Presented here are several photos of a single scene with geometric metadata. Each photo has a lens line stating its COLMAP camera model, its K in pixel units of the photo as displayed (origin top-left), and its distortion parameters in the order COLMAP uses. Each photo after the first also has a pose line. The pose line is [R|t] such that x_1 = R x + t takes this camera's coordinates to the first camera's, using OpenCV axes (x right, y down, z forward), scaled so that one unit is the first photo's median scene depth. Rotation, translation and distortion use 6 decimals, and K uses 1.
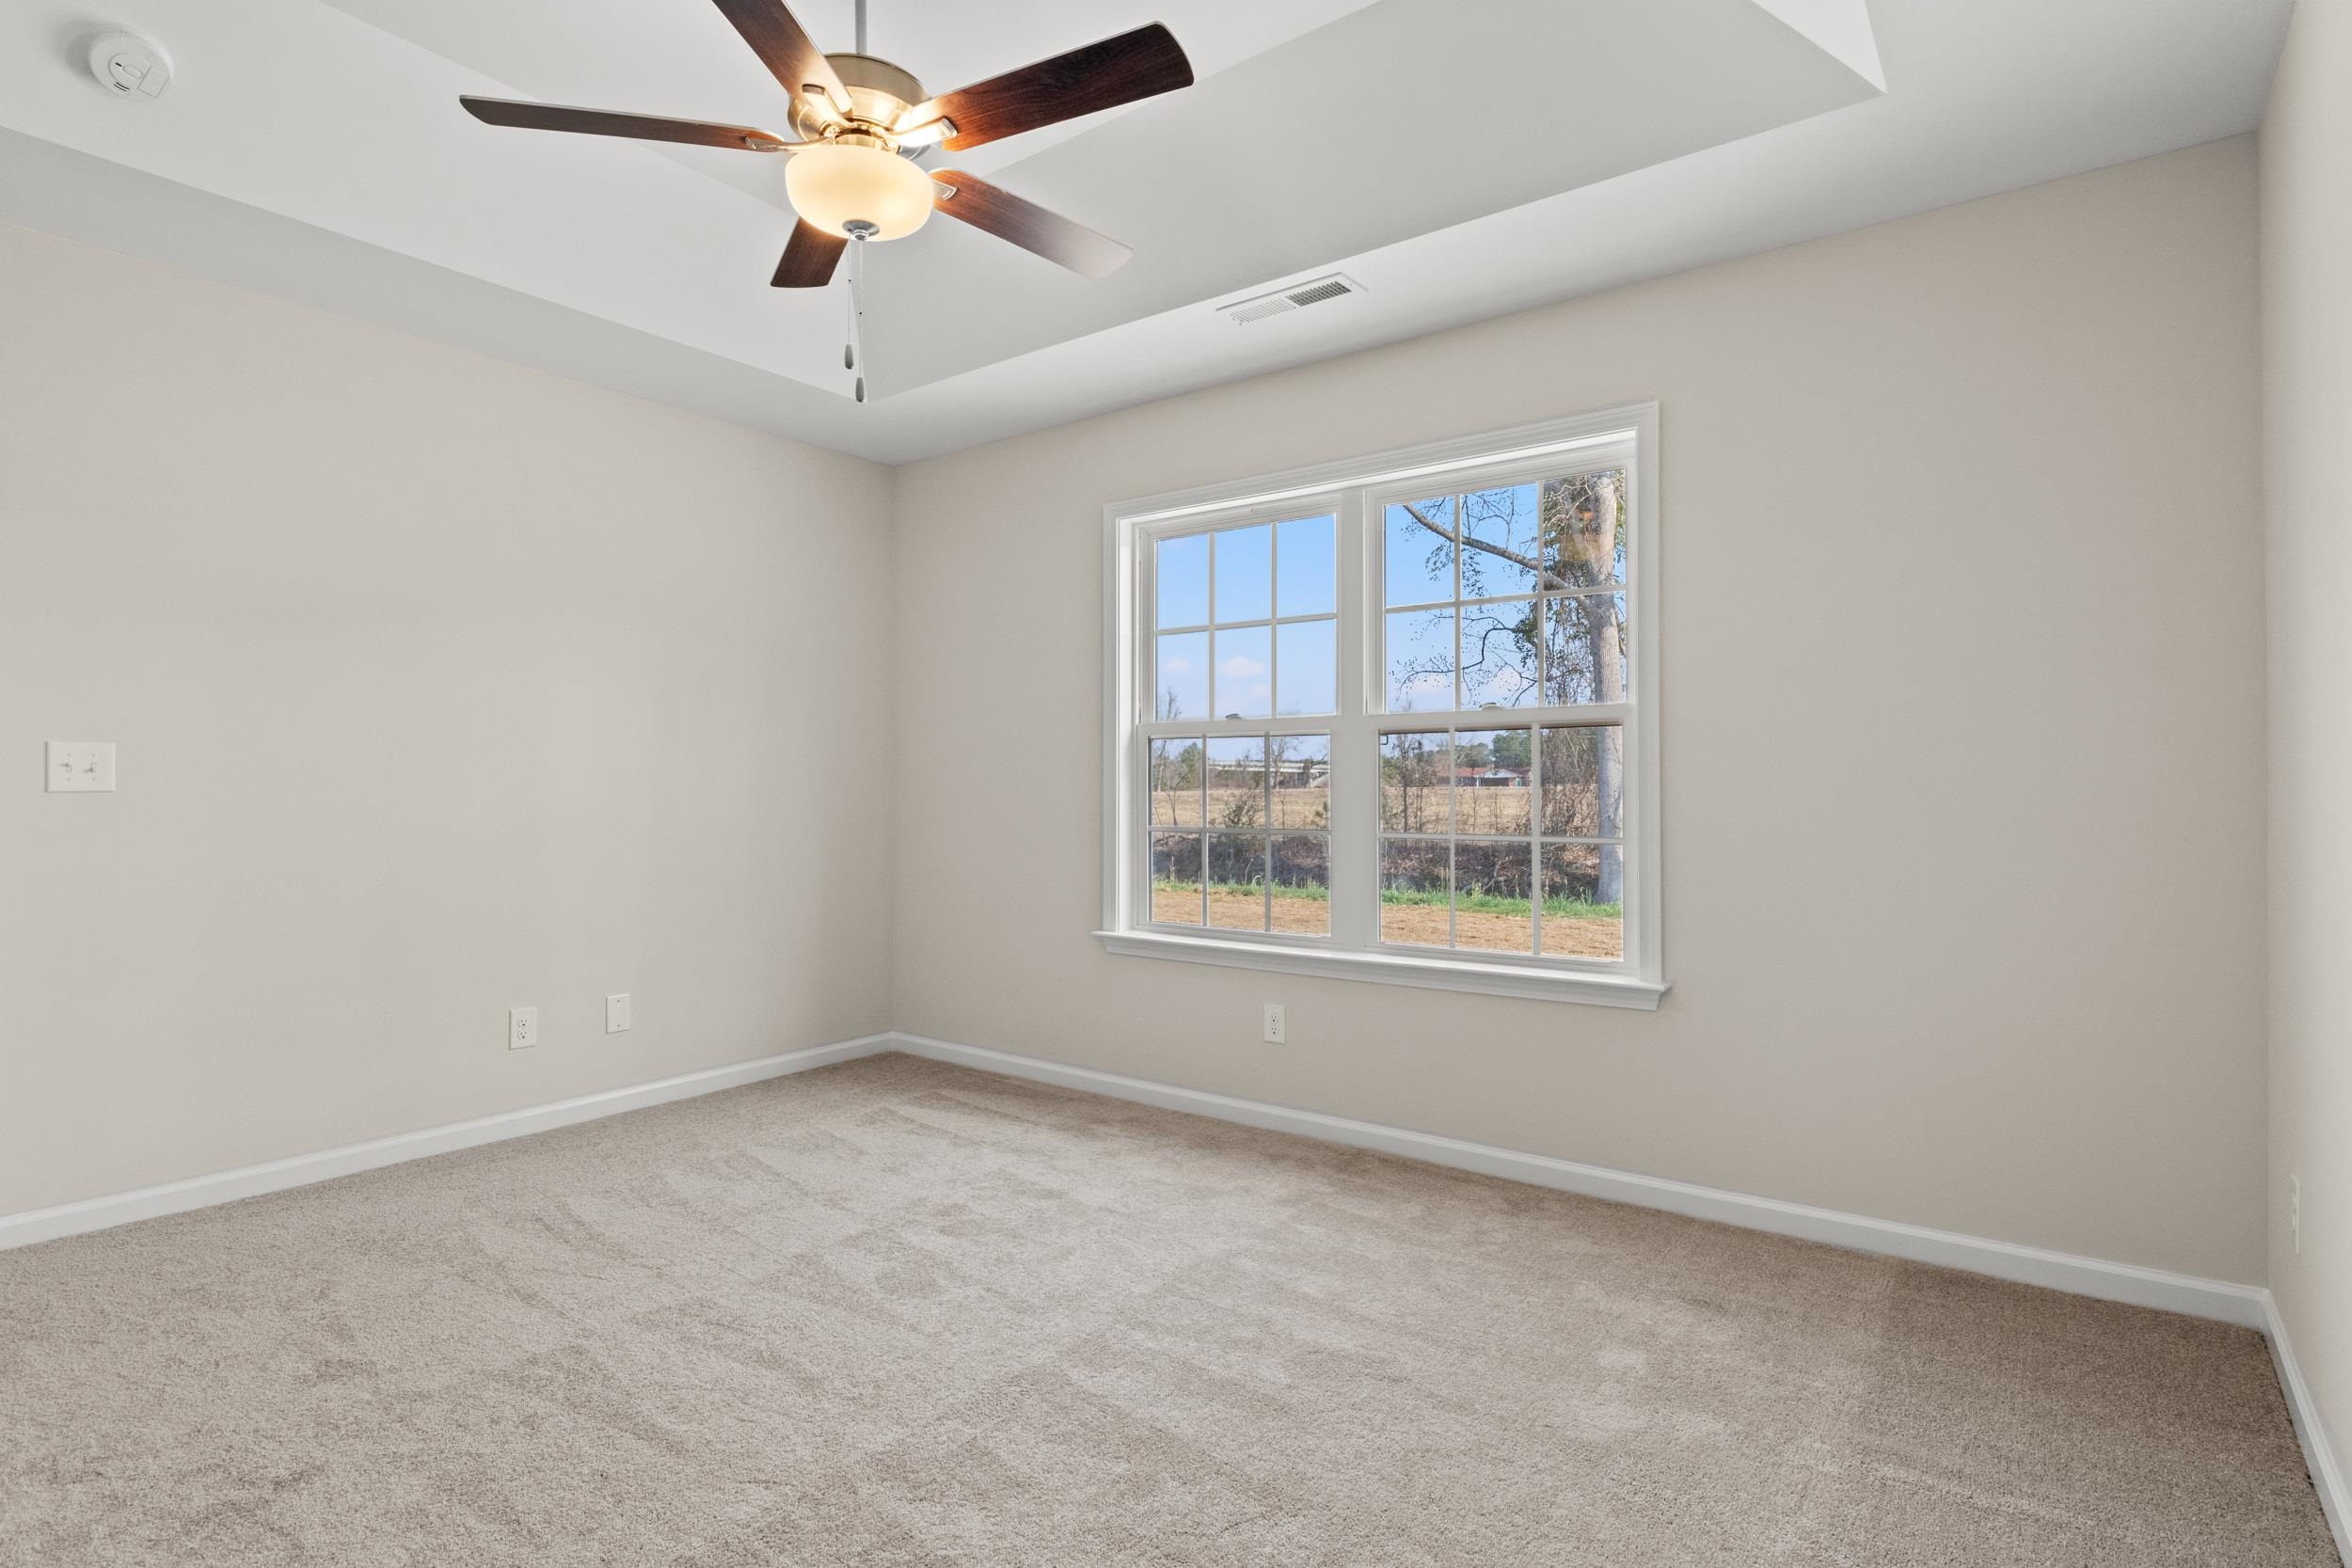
lens RADIAL K [[1182.8, 0, 1198.1], [0, 1182.8, 787.9], [0, 0, 1]] dist [-0.000472, -0.000146]
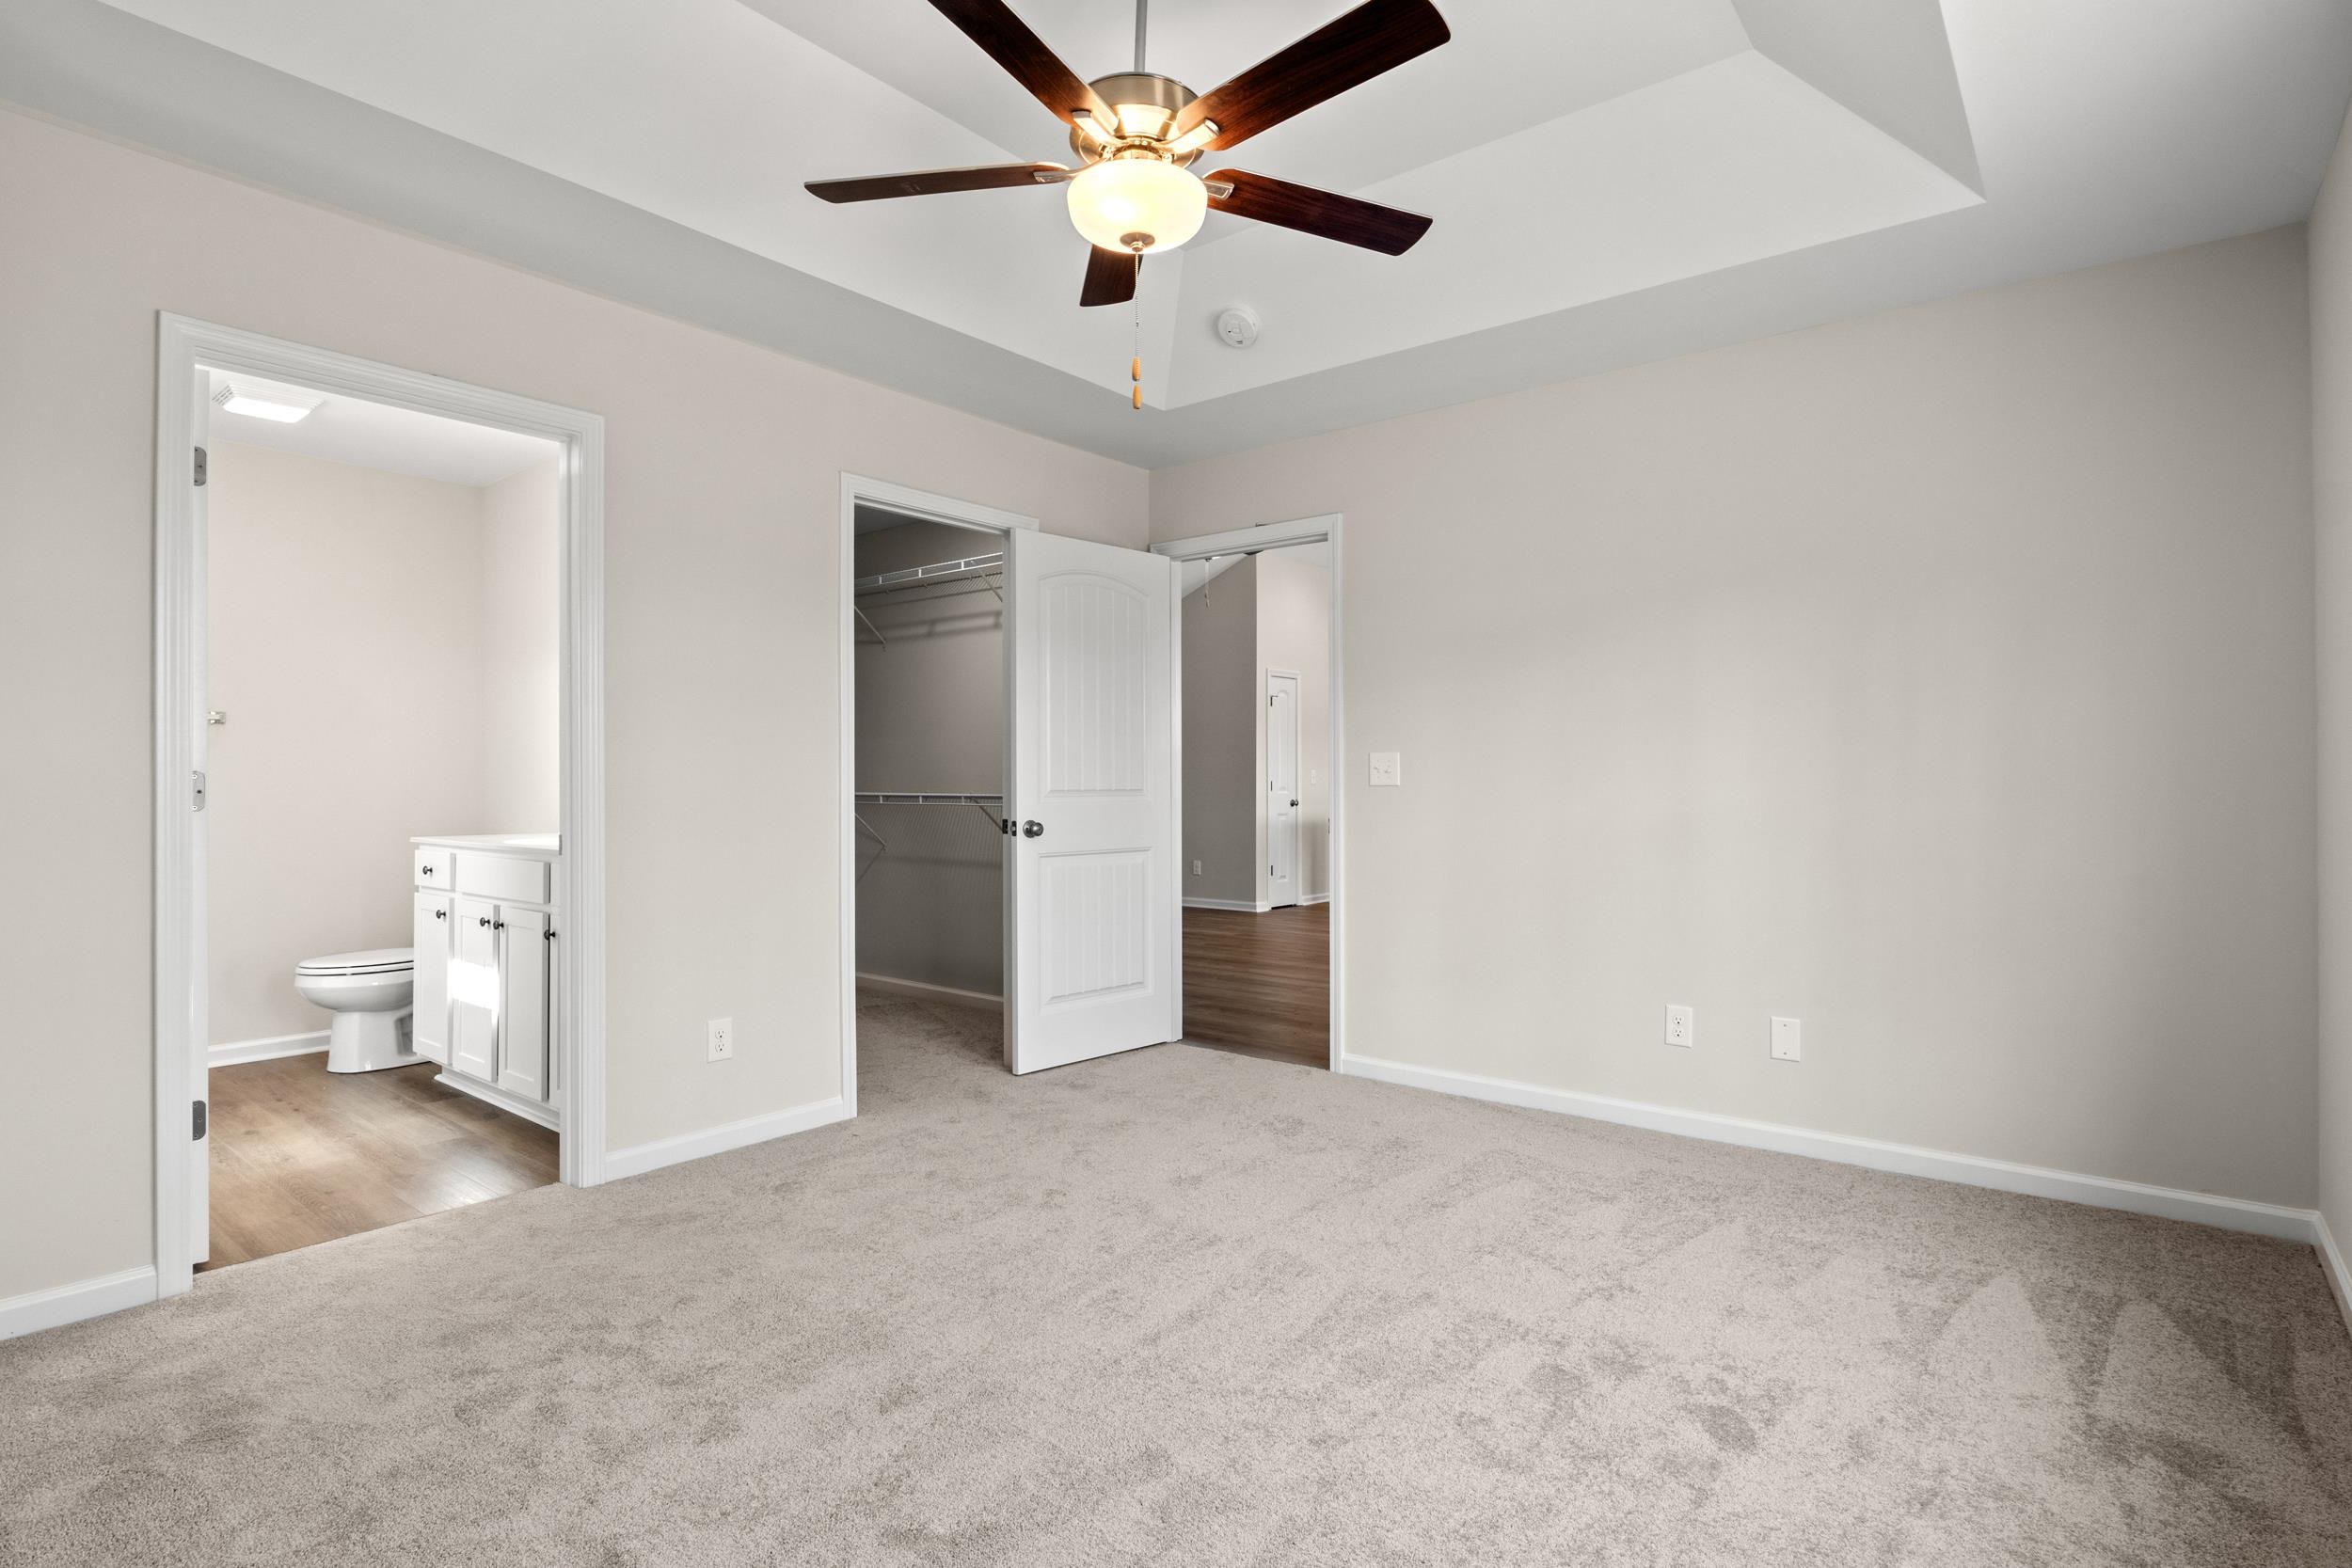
lens RADIAL K [[1182.8, 0, 1180.3], [0, 1182.8, 784.4], [0, 0, 1]] dist [-0.000472, -0.000146]
pose [[-0.033178, 0.000161, -0.999449, 0.508571], [-0.006984, 0.999976, 0.000393, 0.010069], [0.999425, 0.006994, -0.033176, 0.760747]]
